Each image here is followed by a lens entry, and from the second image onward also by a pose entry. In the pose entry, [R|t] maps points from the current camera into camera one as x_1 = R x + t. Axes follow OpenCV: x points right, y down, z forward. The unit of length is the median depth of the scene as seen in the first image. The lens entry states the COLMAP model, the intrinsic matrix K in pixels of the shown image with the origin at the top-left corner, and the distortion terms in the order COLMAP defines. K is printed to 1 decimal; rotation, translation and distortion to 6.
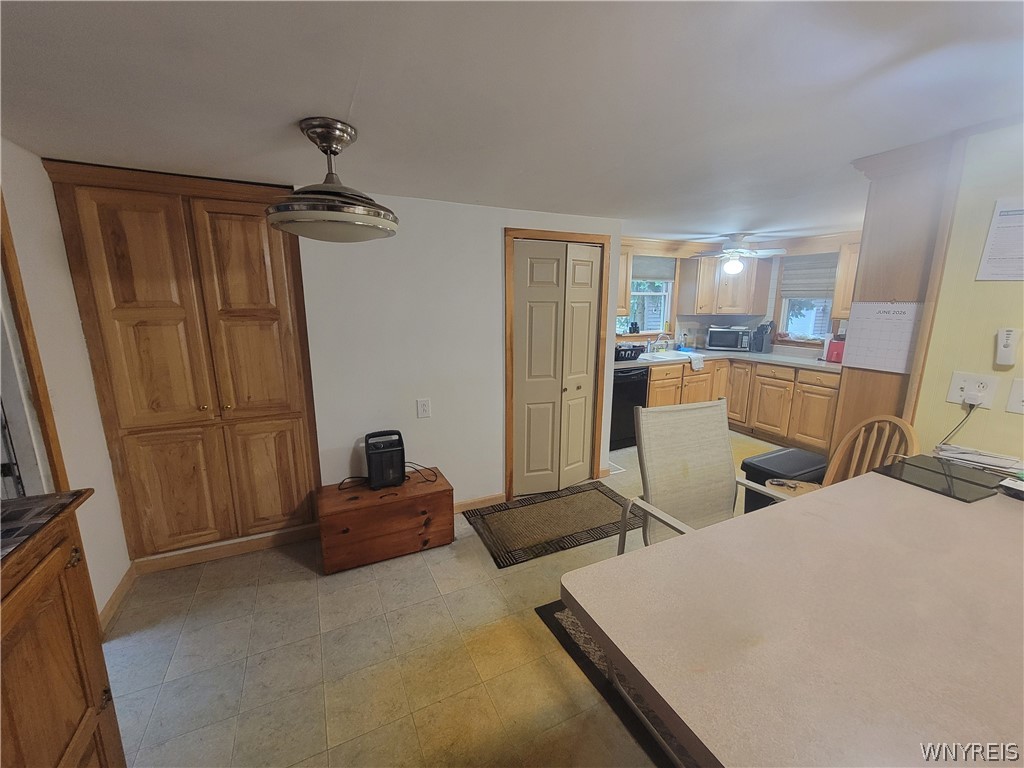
lens RADIAL K [[419.2, 0, 513.1], [0, 419.2, 385.0], [0, 0, 1]] dist [-0.007194, 0.000733]
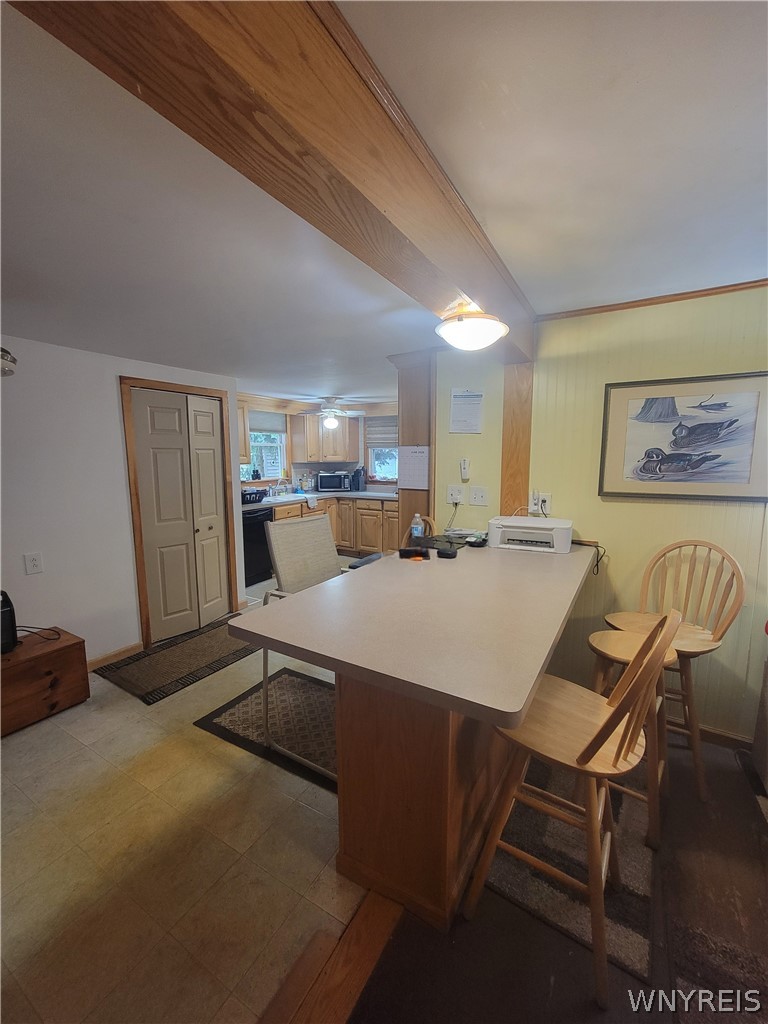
lens RADIAL K [[419.2, 0, 383.4], [0, 419.2, 512.5], [0, 0, 1]] dist [-0.007194, 0.000733]
pose [[0.837498, -0.077567, 0.540907, -0.051884], [0.111902, 0.993241, -0.030827, 0.051839], [-0.534860, 0.086346, 0.840517, -0.150147]]
